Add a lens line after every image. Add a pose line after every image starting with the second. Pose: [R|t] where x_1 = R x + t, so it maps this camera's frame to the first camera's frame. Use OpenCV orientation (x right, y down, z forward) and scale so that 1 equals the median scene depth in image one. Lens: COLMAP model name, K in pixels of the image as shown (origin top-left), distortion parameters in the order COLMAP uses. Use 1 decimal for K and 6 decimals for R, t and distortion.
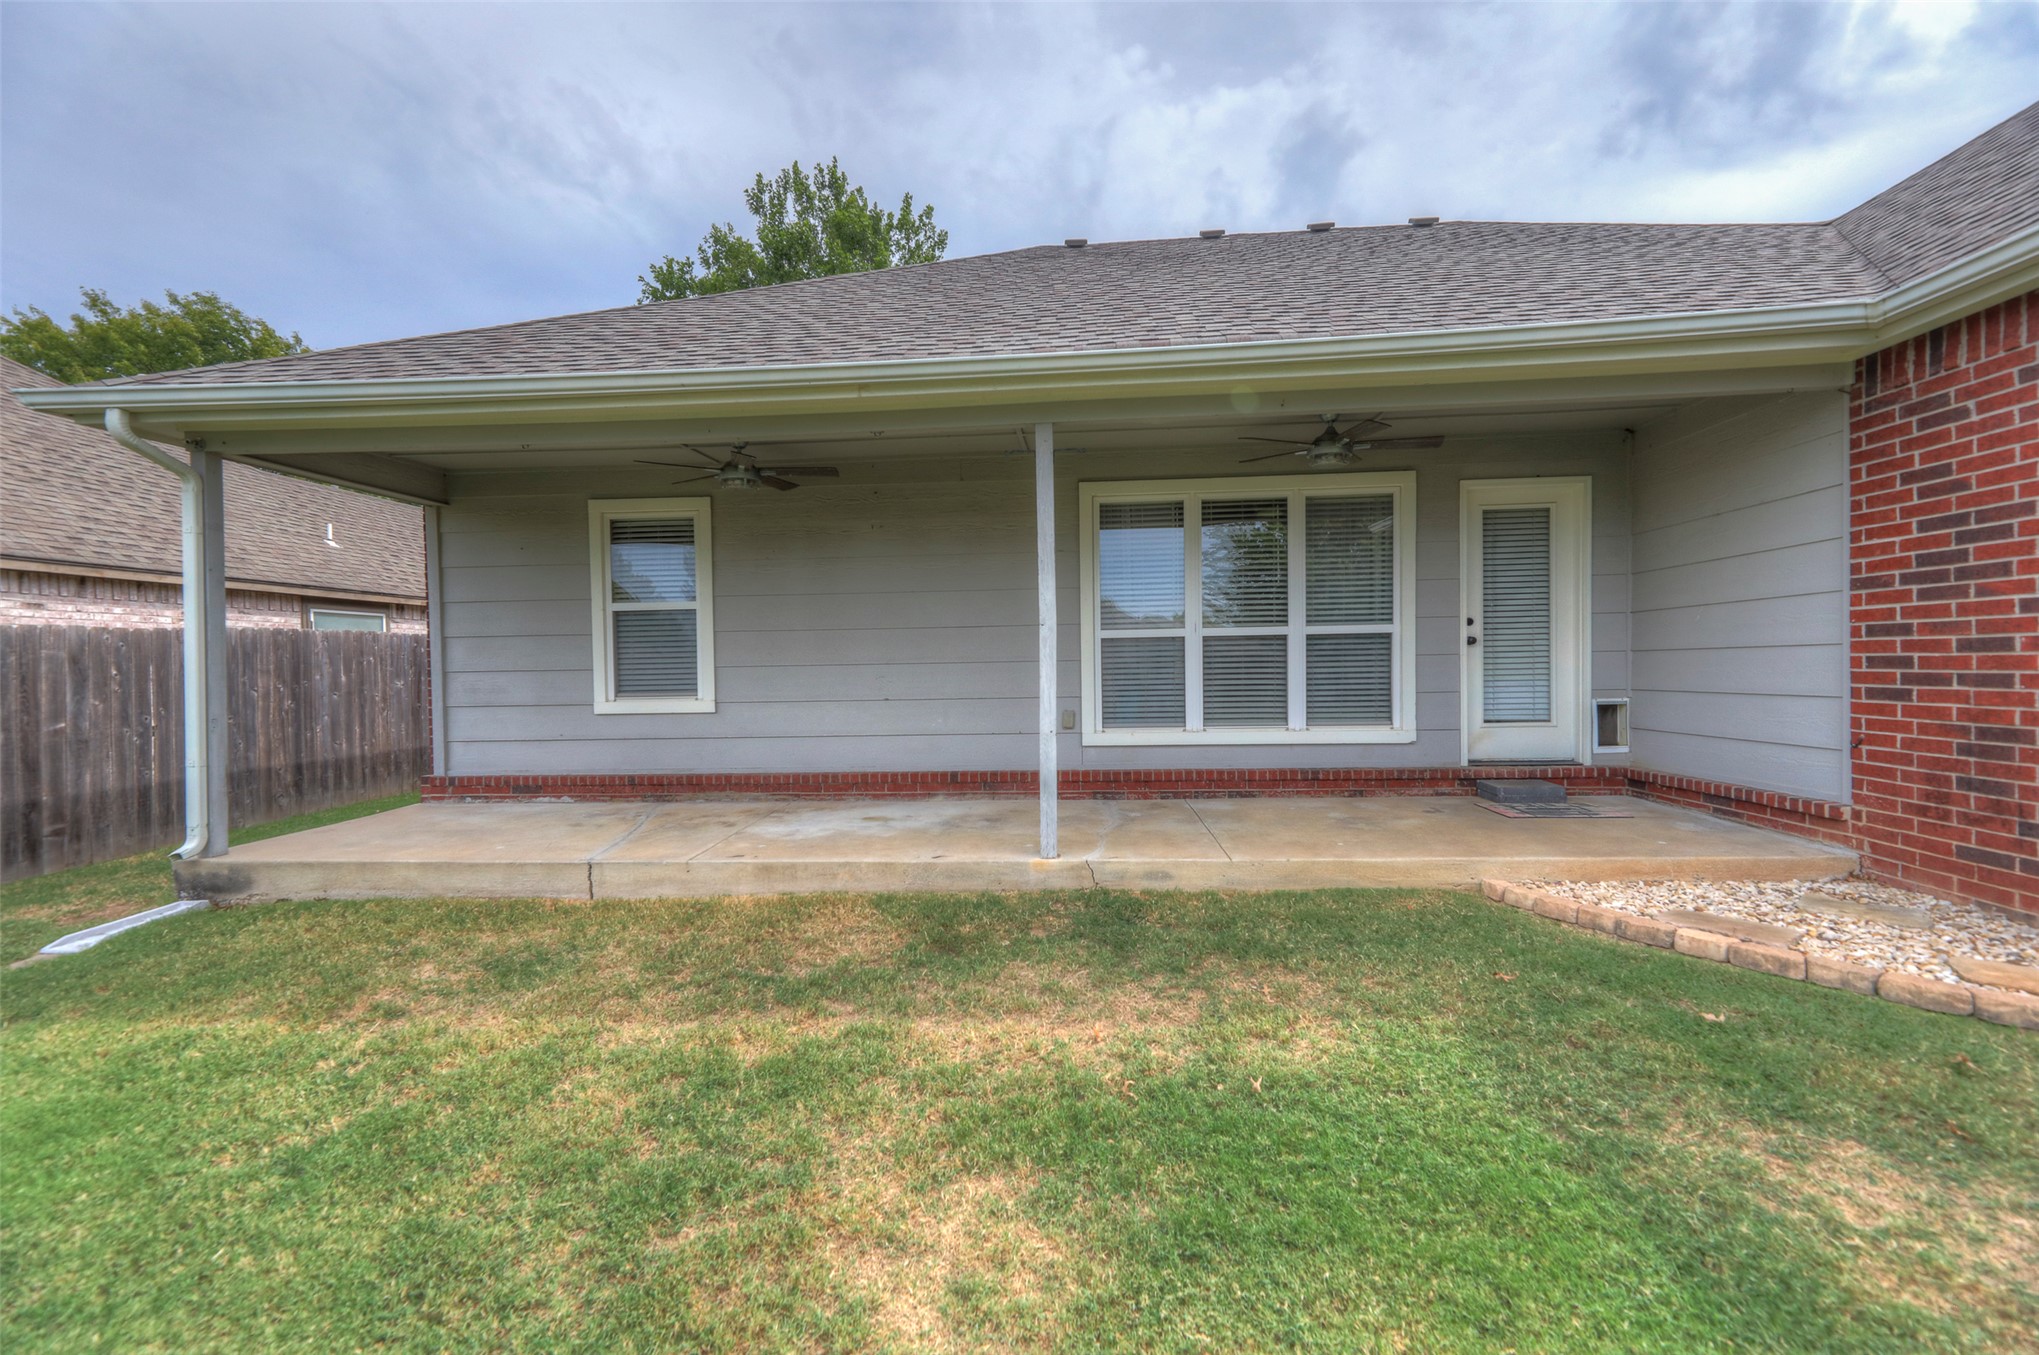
lens RADIAL K [[817.8, 0, 1025.8], [0, 817.8, 679.7], [0, 0, 1]] dist [0.006459, -0.001915]
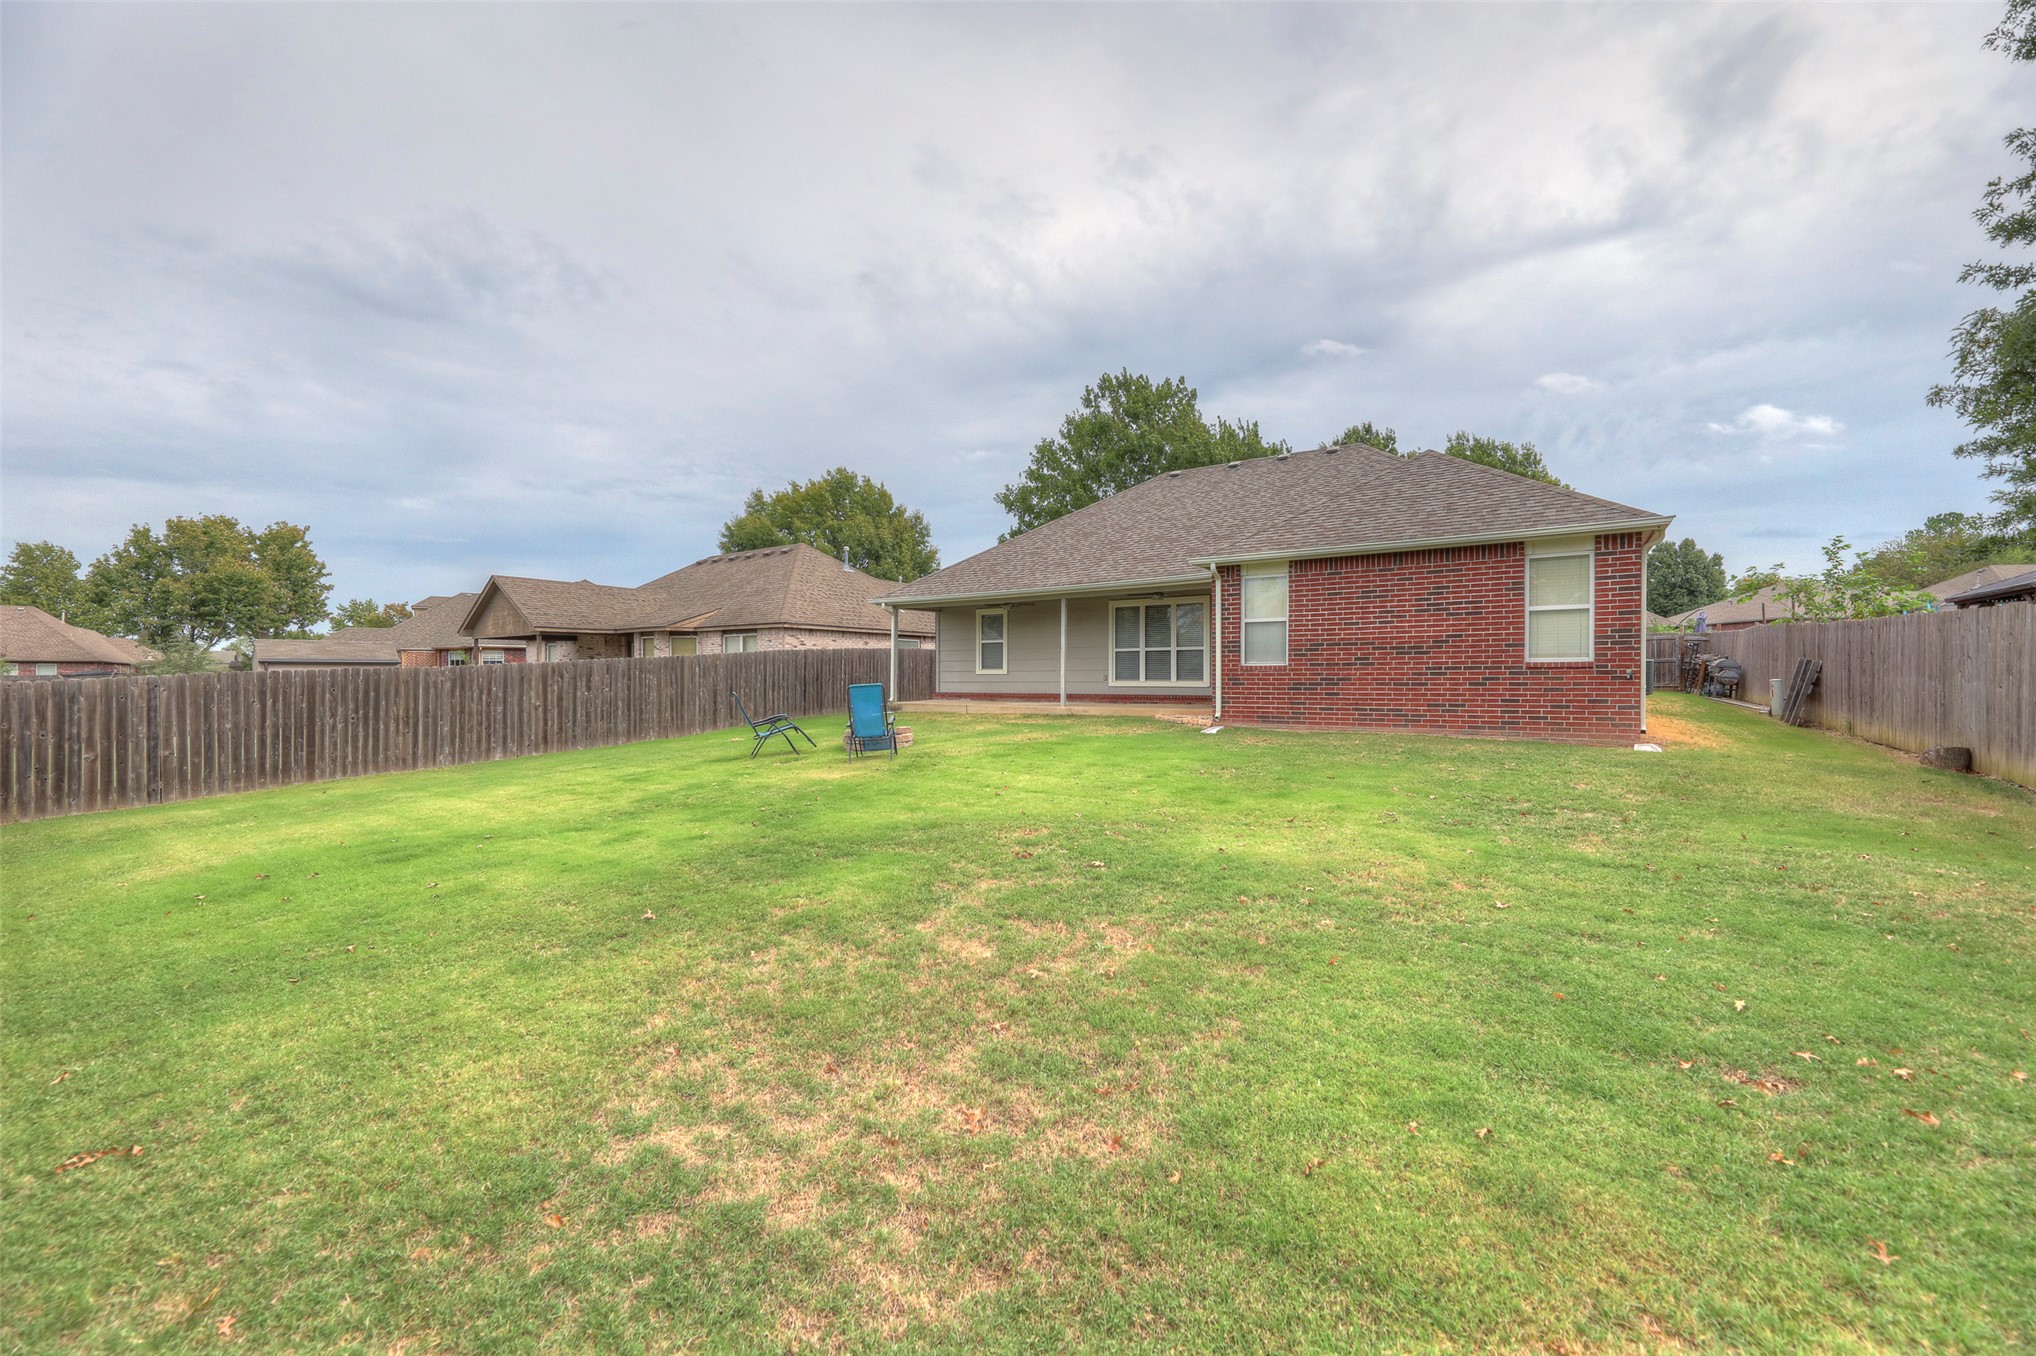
lens RADIAL K [[816.6, 0, 1017.0], [0, 816.6, 667.3], [0, 0, 1]] dist [0.006459, -0.001915]
pose [[0.864487, 0.005342, -0.502626, 1.277883], [-0.009606, 0.999936, -0.005895, 0.029725], [0.502563, 0.009924, 0.864484, -1.774583]]
